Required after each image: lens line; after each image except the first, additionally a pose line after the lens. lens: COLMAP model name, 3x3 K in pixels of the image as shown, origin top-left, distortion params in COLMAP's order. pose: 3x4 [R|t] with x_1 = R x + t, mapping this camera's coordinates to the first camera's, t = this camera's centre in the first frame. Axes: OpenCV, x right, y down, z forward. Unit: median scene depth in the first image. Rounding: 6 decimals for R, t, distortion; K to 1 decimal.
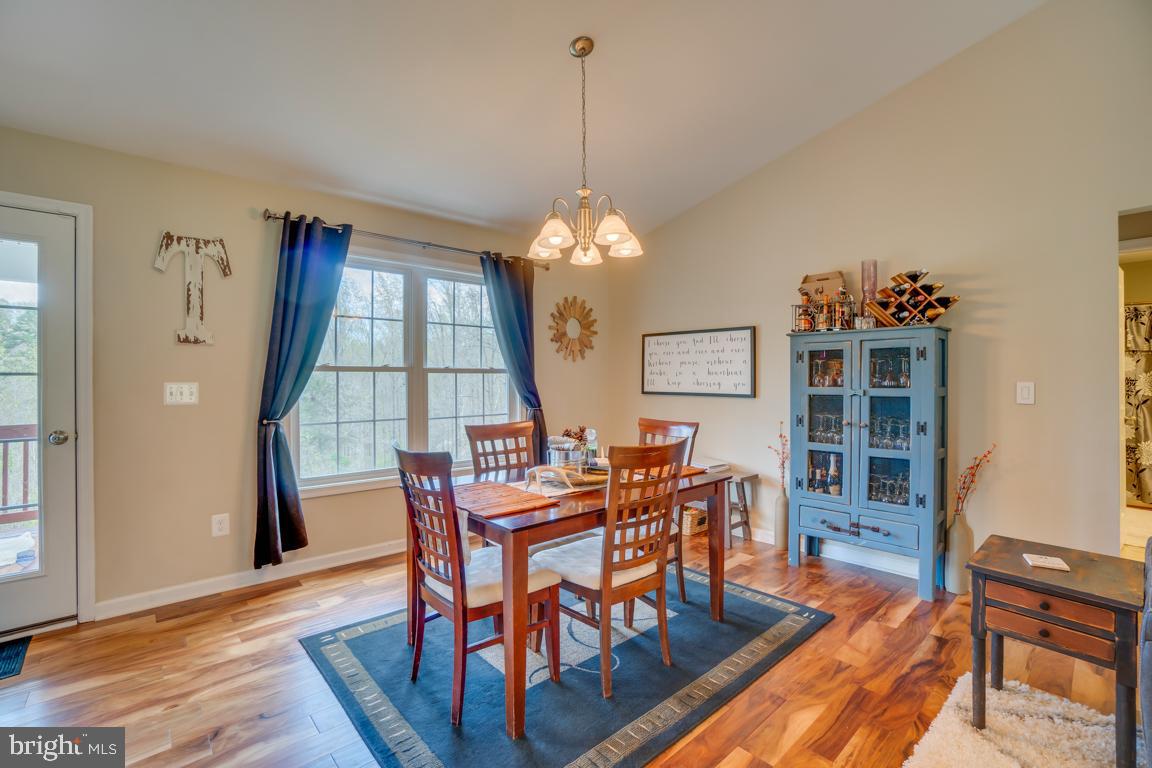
lens RADIAL K [[510.0, 0, 565.8], [0, 510.0, 377.8], [0, 0, 1]] dist [-0.056636, 0.018987]
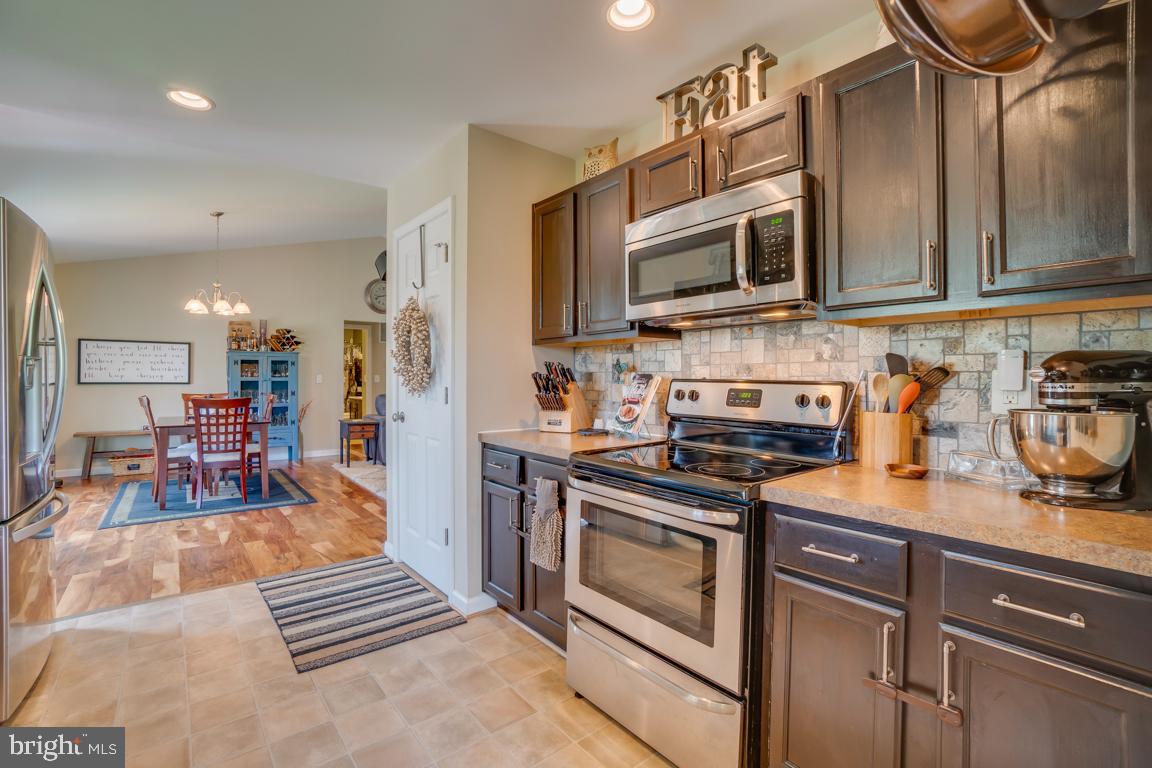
lens RADIAL K [[510.0, 0, 563.8], [0, 510.0, 376.3], [0, 0, 1]] dist [-0.056636, 0.018987]
pose [[0.060578, 0.005711, 0.998147, -1.568237], [-0.000508, 0.999984, -0.005690, 0.027023], [-0.998163, -0.000163, 0.060580, -0.467139]]
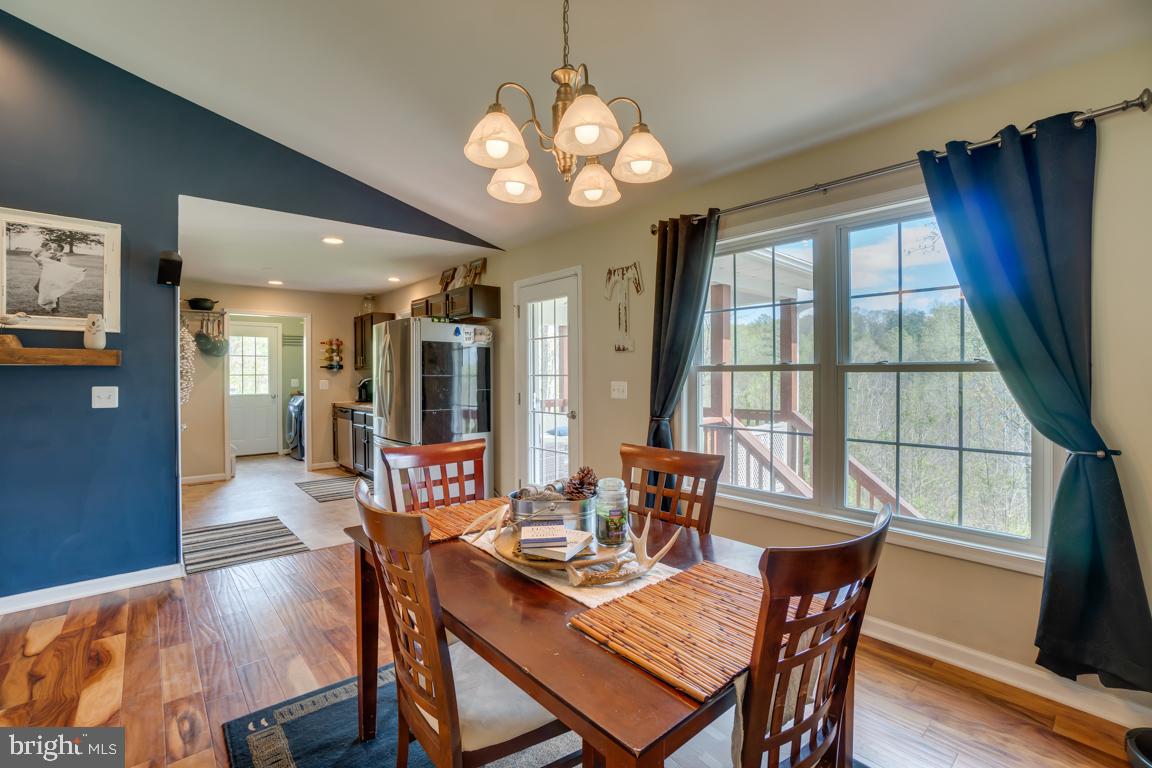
lens RADIAL K [[510.0, 0, 571.2], [0, 510.0, 377.0], [0, 0, 1]] dist [-0.056636, 0.018987]
pose [[-0.009469, 0.011852, -0.999885, 0.511910], [0.006093, 0.999912, 0.011795, -0.016519], [0.999937, -0.005981, -0.009540, 0.807887]]
